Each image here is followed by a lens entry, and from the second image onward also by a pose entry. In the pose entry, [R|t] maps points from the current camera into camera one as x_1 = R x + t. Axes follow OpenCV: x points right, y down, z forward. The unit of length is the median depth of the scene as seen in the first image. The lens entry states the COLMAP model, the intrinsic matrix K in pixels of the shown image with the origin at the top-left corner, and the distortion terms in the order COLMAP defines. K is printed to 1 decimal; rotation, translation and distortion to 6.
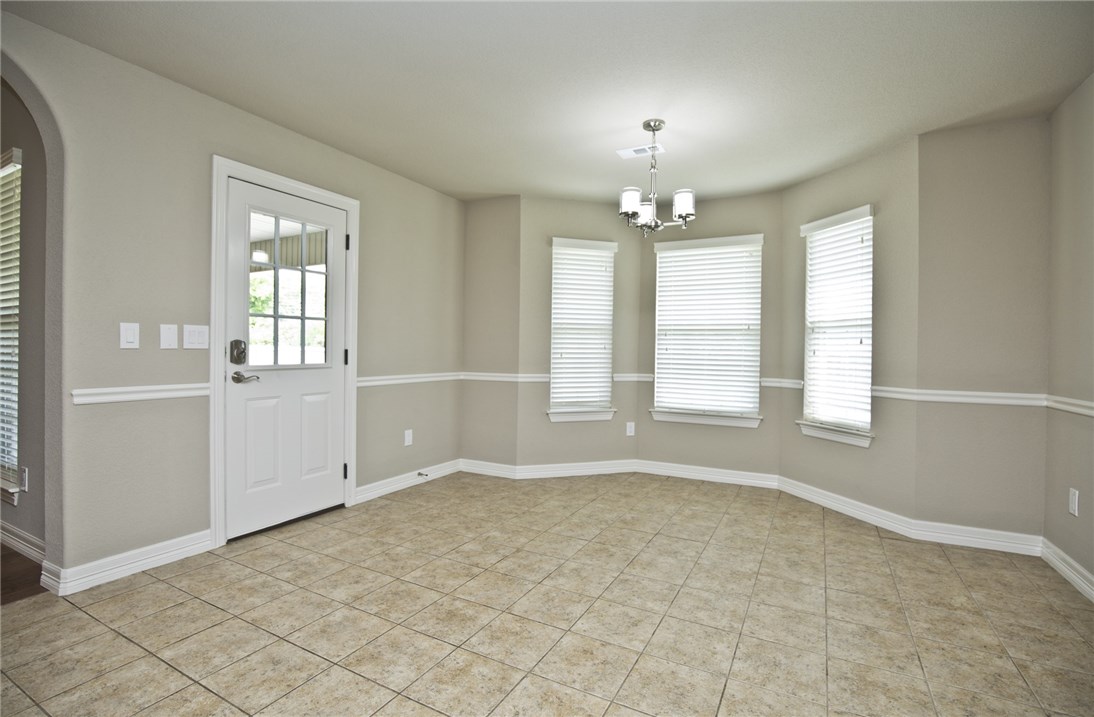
lens RADIAL K [[507.5, 0, 547.0], [0, 507.5, 358.5], [0, 0, 1]] dist [-0.031248, 0.000289]
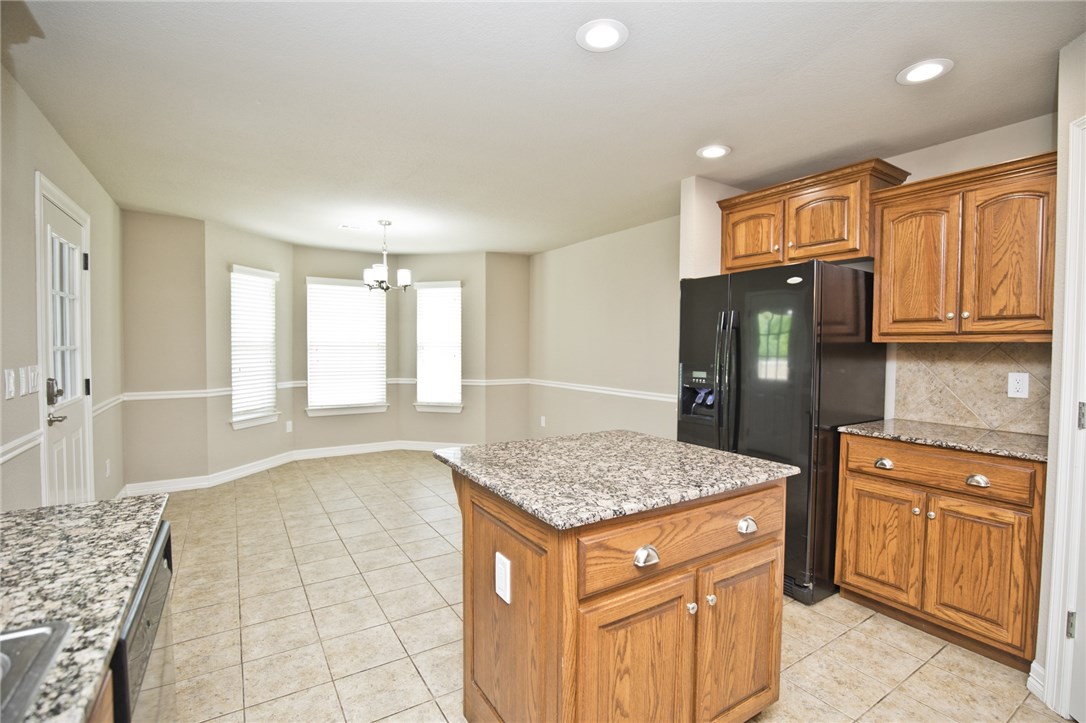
lens RADIAL K [[501.9, 0, 543.0], [0, 501.9, 361.5], [0, 0, 1]] dist [-0.000075, 0.000241]
pose [[0.494119, -0.036121, 0.868643, -0.660259], [0.014307, 0.999339, 0.033417, -0.056636], [-0.869276, -0.004084, 0.494310, -0.145576]]
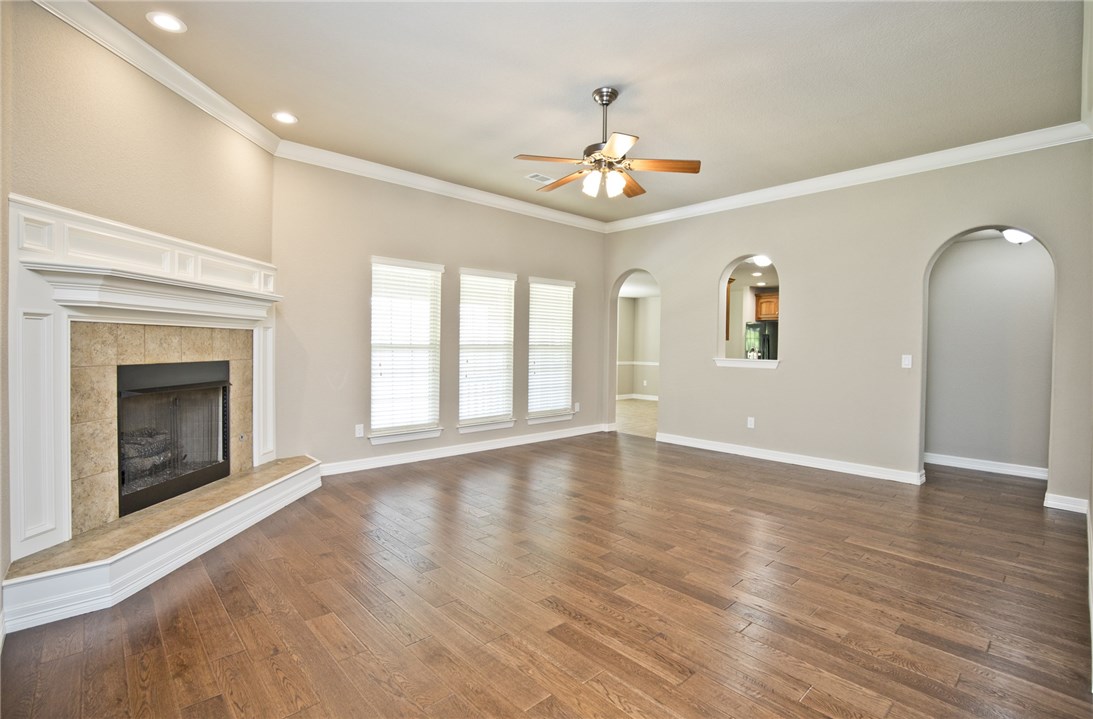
lens RADIAL K [[507.0, 0, 546.5], [0, 507.0, 359.5], [0, 0, 1]] dist [-0.031248, 0.000289]
pose [[0.318980, -0.029341, 0.947307, -1.753079], [0.015972, 0.999545, 0.025581, -0.063884], [-0.947627, 0.006970, 0.319303, 0.078464]]
